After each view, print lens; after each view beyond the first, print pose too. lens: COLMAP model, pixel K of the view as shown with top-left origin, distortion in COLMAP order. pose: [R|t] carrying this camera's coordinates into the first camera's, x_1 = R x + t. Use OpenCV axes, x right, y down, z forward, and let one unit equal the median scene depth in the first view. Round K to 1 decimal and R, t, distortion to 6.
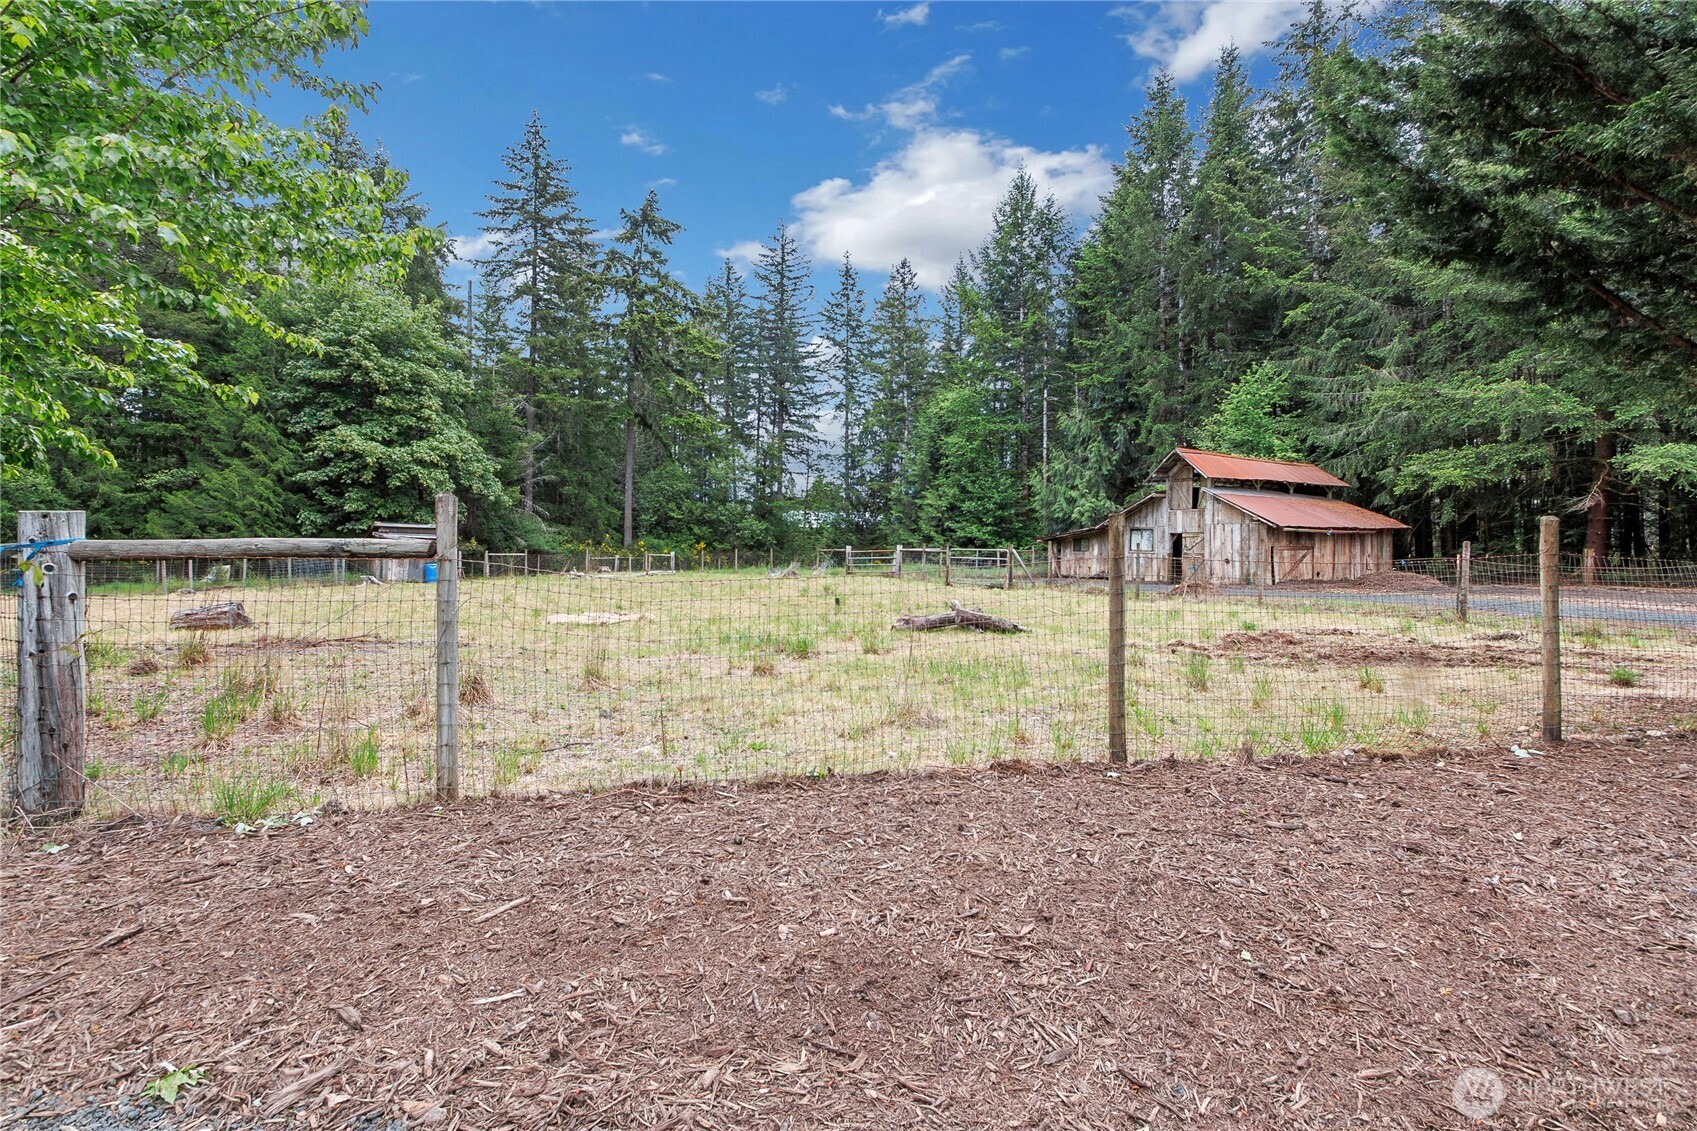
lens RADIAL K [[795.6, 0, 852.6], [0, 795.6, 541.2], [0, 0, 1]] dist [0.001993, -0.000036]
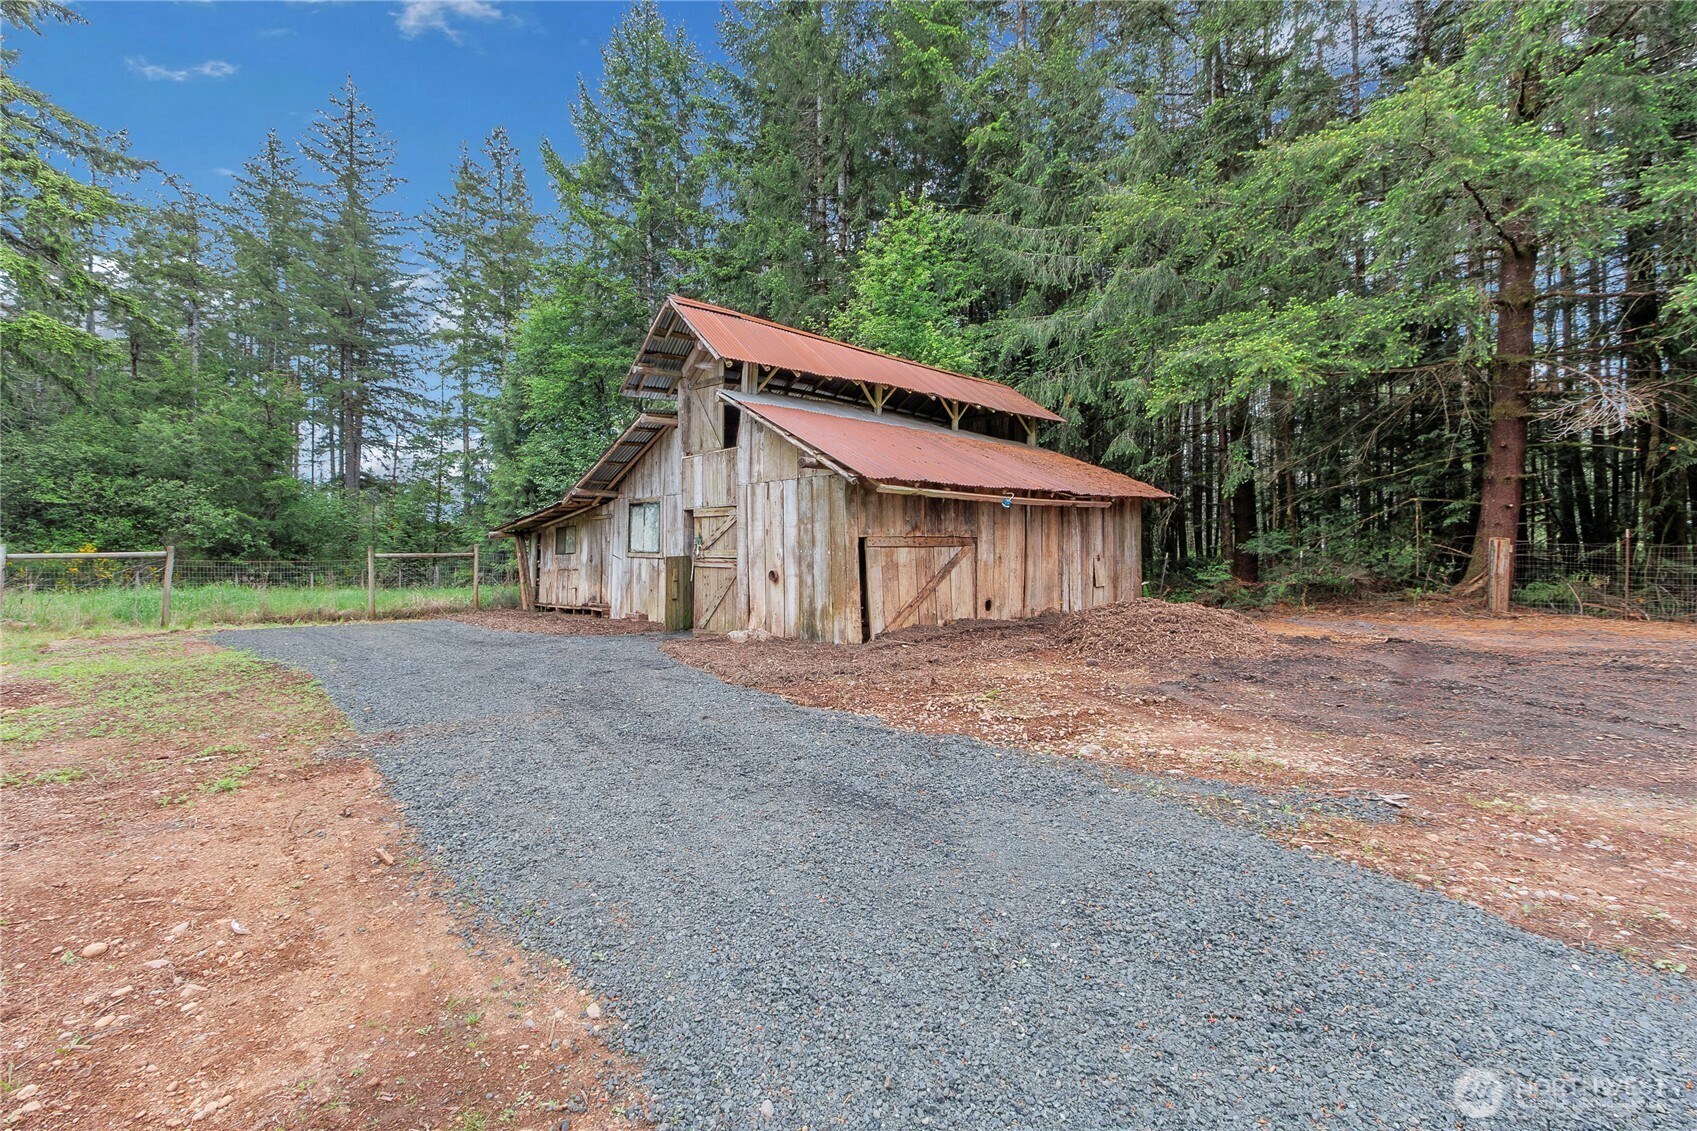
lens RADIAL K [[795.6, 0, 852.6], [0, 795.6, 541.2], [0, 0, 1]] dist [0.001993, -0.000036]
pose [[0.965022, -0.009231, 0.262005, 0.401098], [0.009569, 0.999954, -0.000013, 0.007942], [-0.261993, 0.002519, 0.965067, 0.608895]]
